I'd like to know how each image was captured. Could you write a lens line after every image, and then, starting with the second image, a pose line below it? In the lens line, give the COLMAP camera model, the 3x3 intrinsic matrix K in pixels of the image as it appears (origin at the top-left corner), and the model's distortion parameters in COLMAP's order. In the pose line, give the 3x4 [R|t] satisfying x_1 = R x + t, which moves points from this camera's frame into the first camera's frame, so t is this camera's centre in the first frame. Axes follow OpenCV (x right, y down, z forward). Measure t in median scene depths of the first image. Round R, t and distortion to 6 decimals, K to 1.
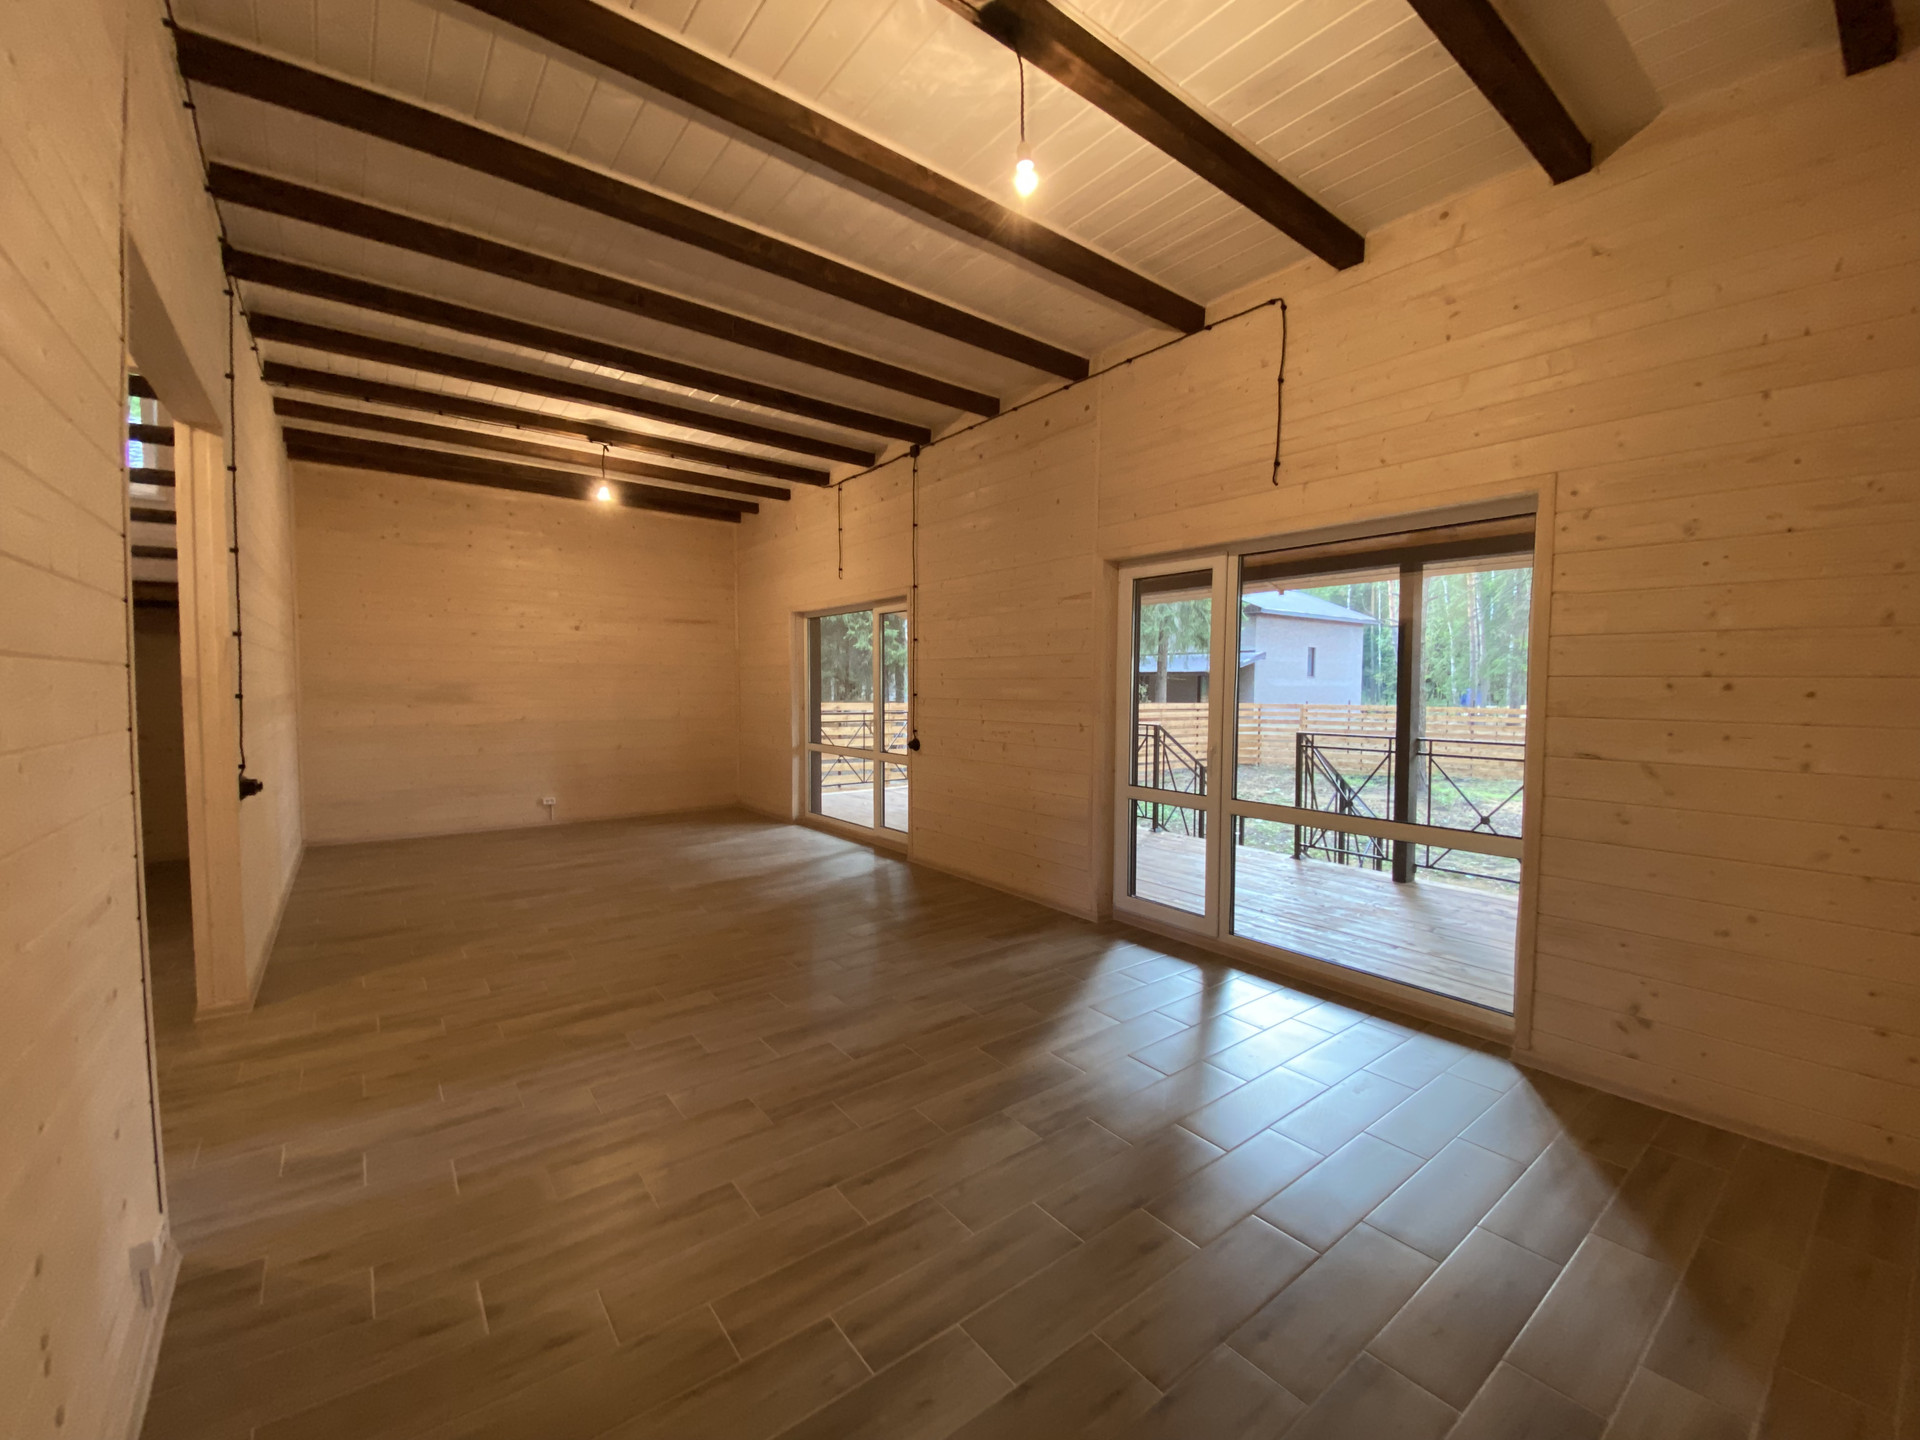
lens RADIAL K [[772.5, 0, 955.8], [0, 772.5, 722.8], [0, 0, 1]] dist [0.033432, -0.023364]
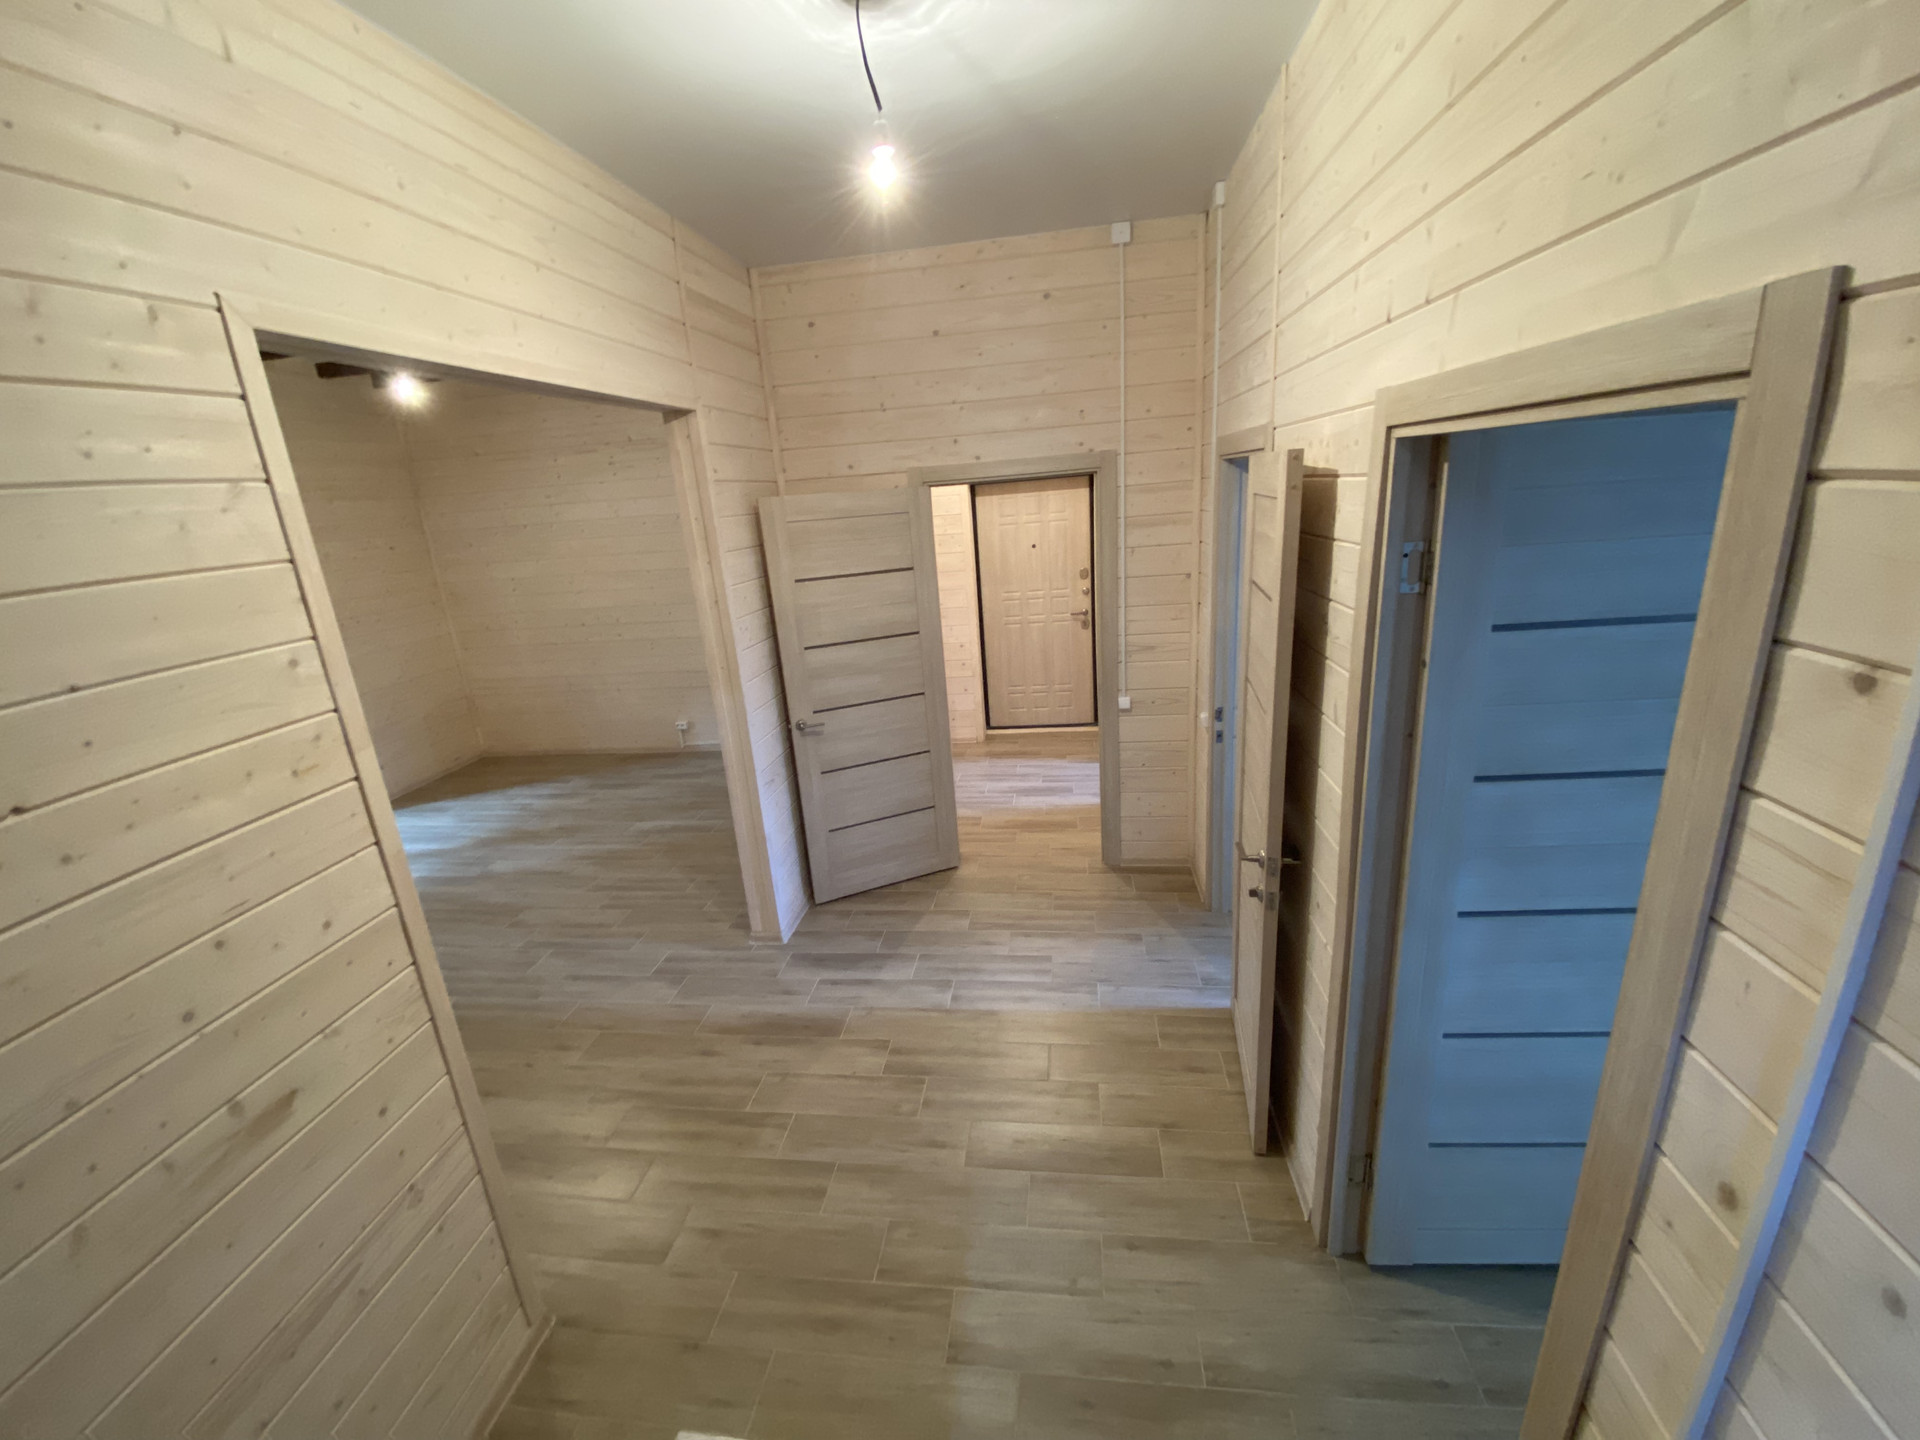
lens RADIAL K [[772.5, 0, 955.8], [0, 772.5, 722.8], [0, 0, 1]] dist [0.033432, -0.023364]
pose [[-0.703268, -0.158798, 0.692962, -1.129992], [0.103275, 0.941574, 0.320581, -0.183820], [-0.703383, 0.297020, -0.645780, 0.739444]]
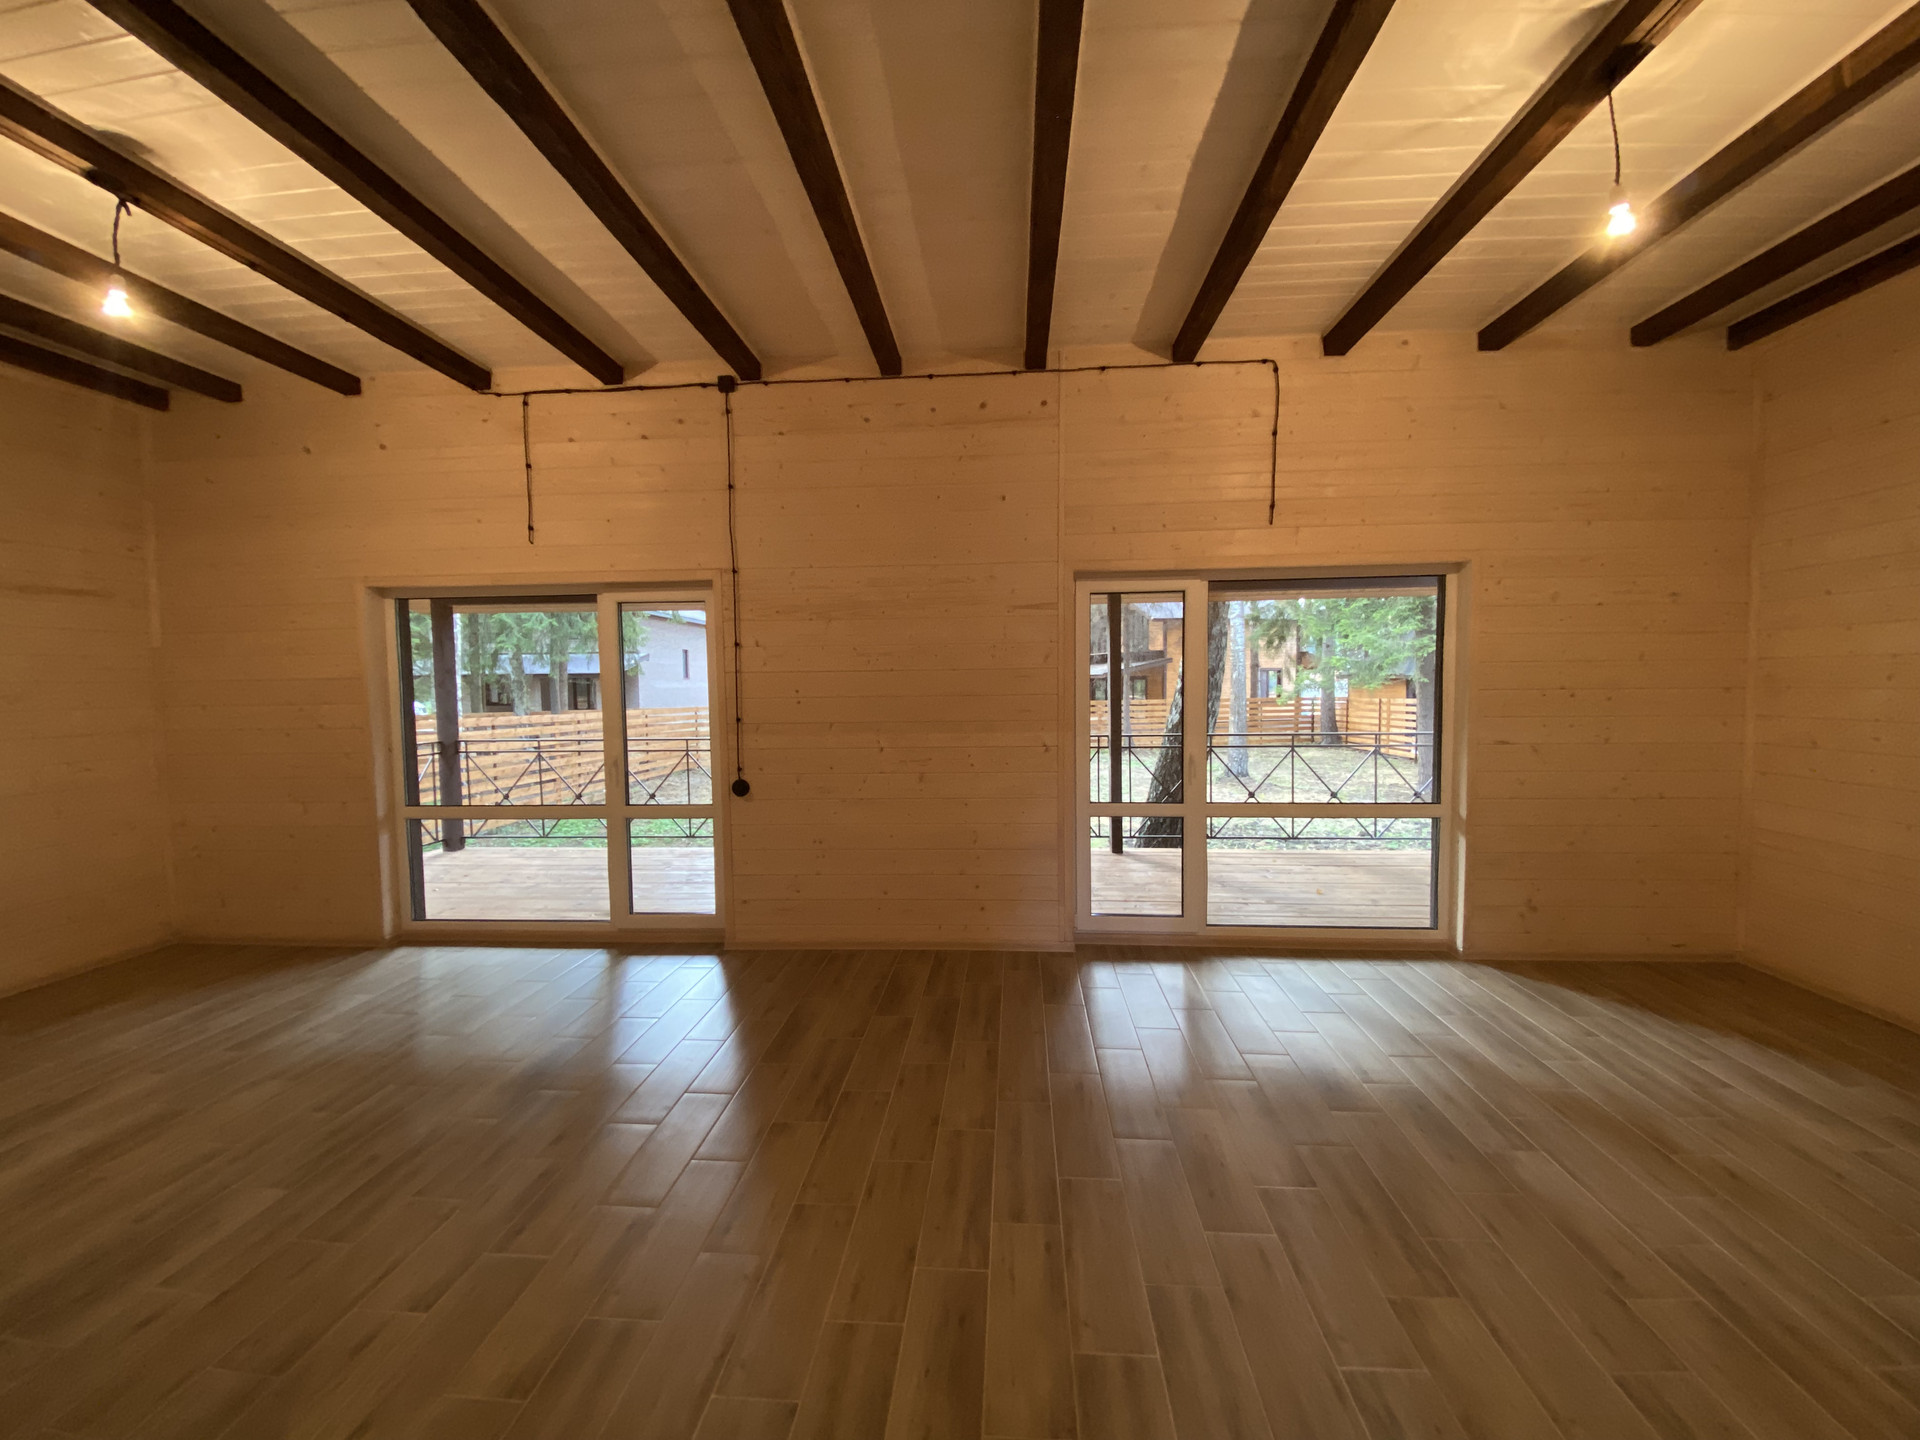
lens RADIAL K [[772.5, 0, 955.8], [0, 772.5, 722.8], [0, 0, 1]] dist [0.033432, -0.023364]
pose [[0.664352, -0.052862, 0.745548, -0.613760], [0.053375, 0.998305, 0.023221, -0.052324], [-0.745511, 0.024367, 0.666047, 0.474444]]
